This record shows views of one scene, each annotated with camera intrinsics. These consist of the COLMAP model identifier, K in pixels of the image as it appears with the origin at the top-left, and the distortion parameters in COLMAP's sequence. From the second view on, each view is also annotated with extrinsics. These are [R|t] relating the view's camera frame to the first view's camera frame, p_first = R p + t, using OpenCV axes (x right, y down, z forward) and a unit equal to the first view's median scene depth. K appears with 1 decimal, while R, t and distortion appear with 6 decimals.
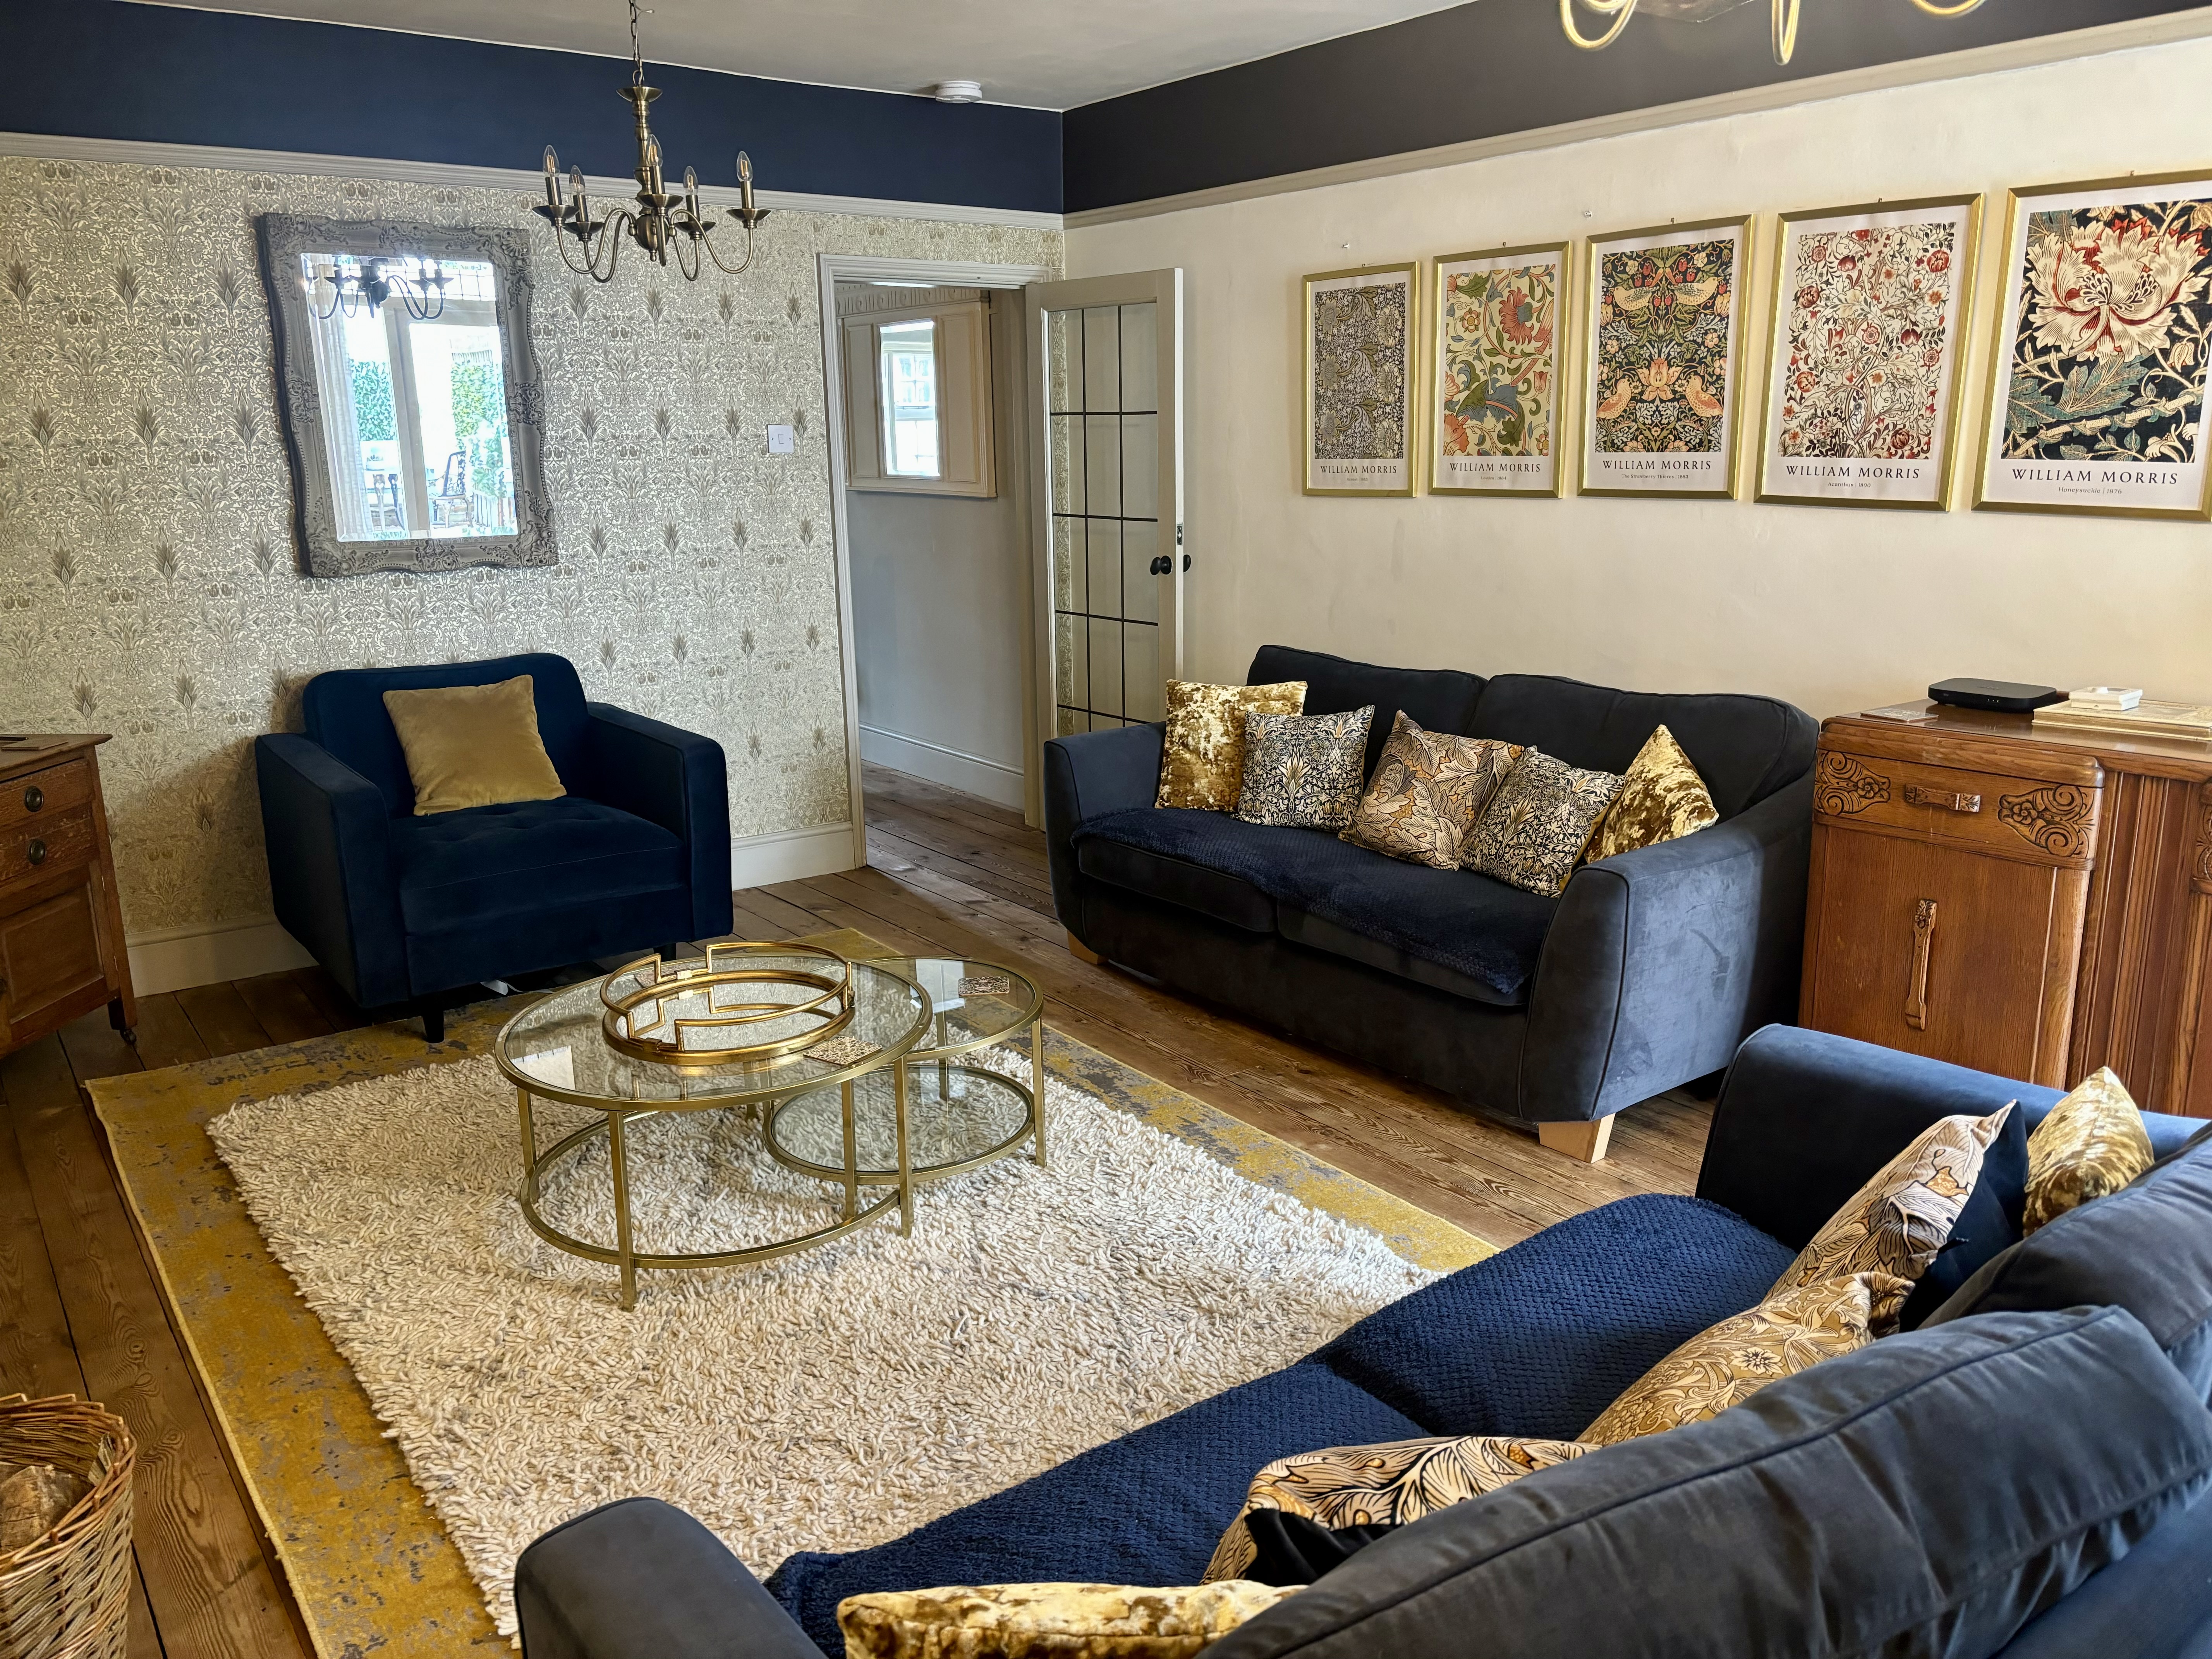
lens RADIAL K [[1664.2, 0, 1102.7], [0, 1664.2, 829.6], [0, 0, 1]] dist [0.043713, -0.052504]
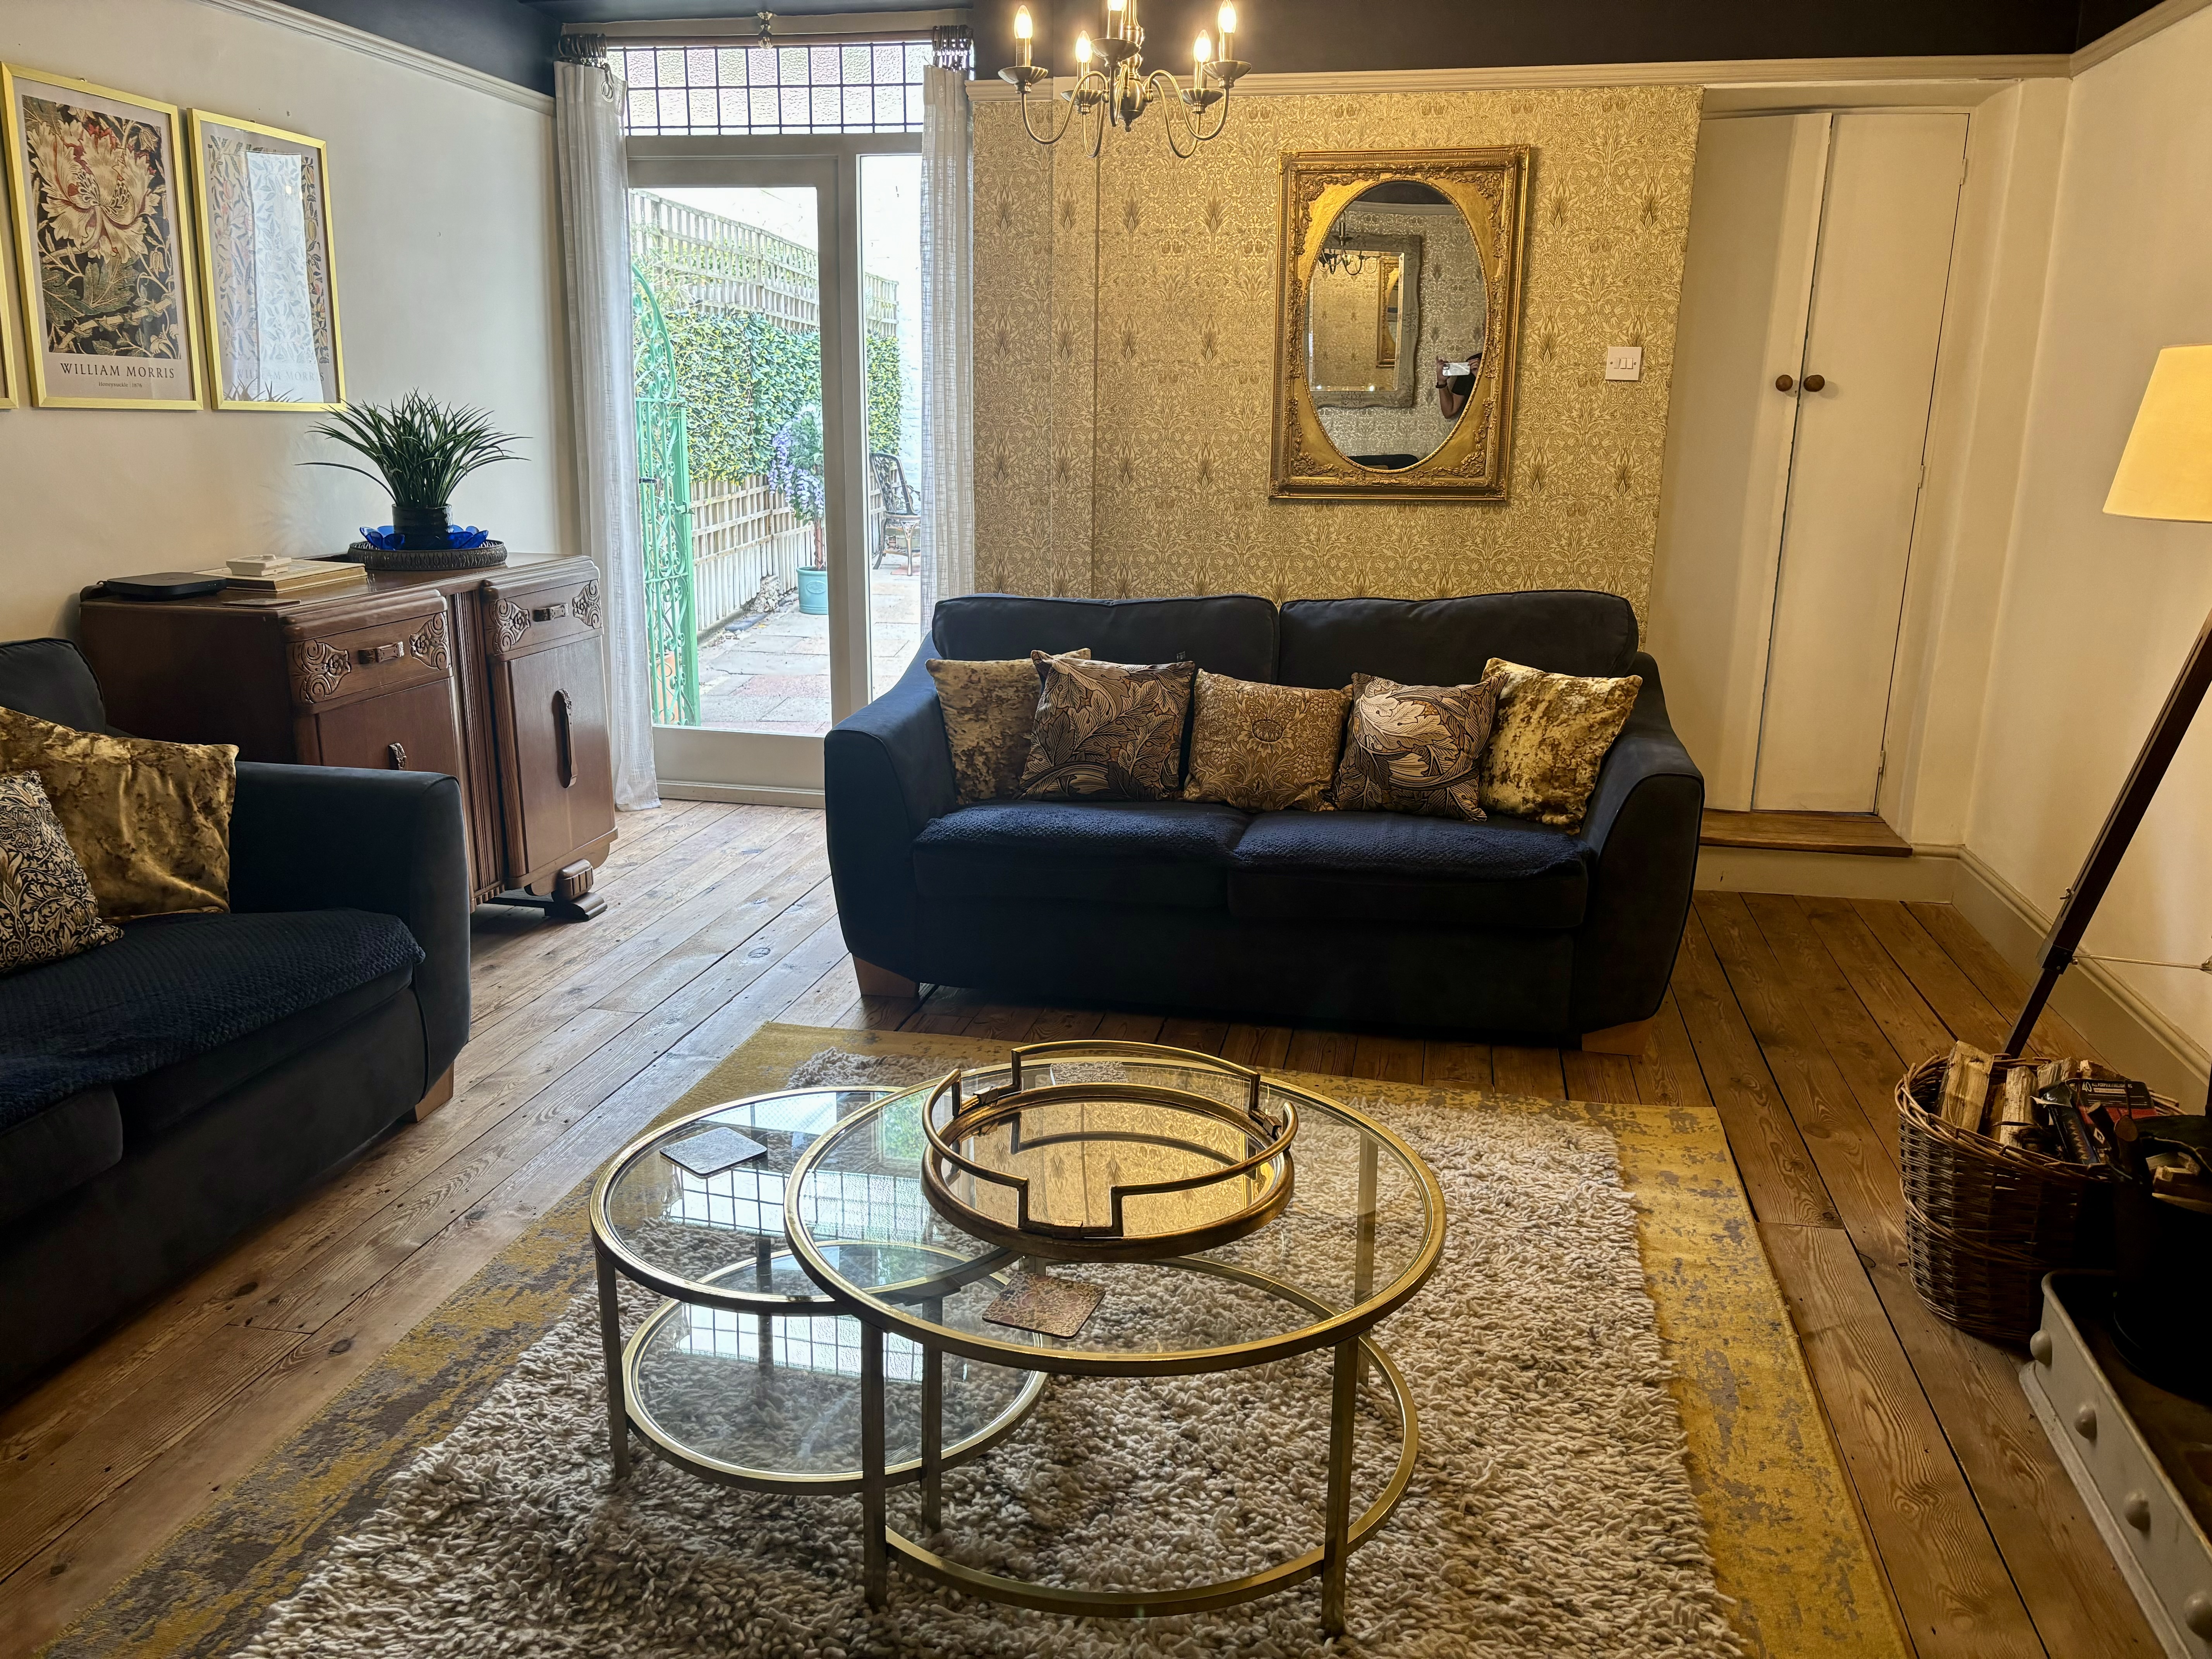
lens RADIAL K [[1705.1, 0, 1121.5], [0, 1705.1, 850.0], [0, 0, 1]] dist [0.040856, -0.042275]
pose [[-0.678711, -0.180507, 0.711877, -0.673742], [0.172373, 0.903092, 0.393335, -0.258470], [-0.713890, 0.389669, -0.581824, 1.312358]]
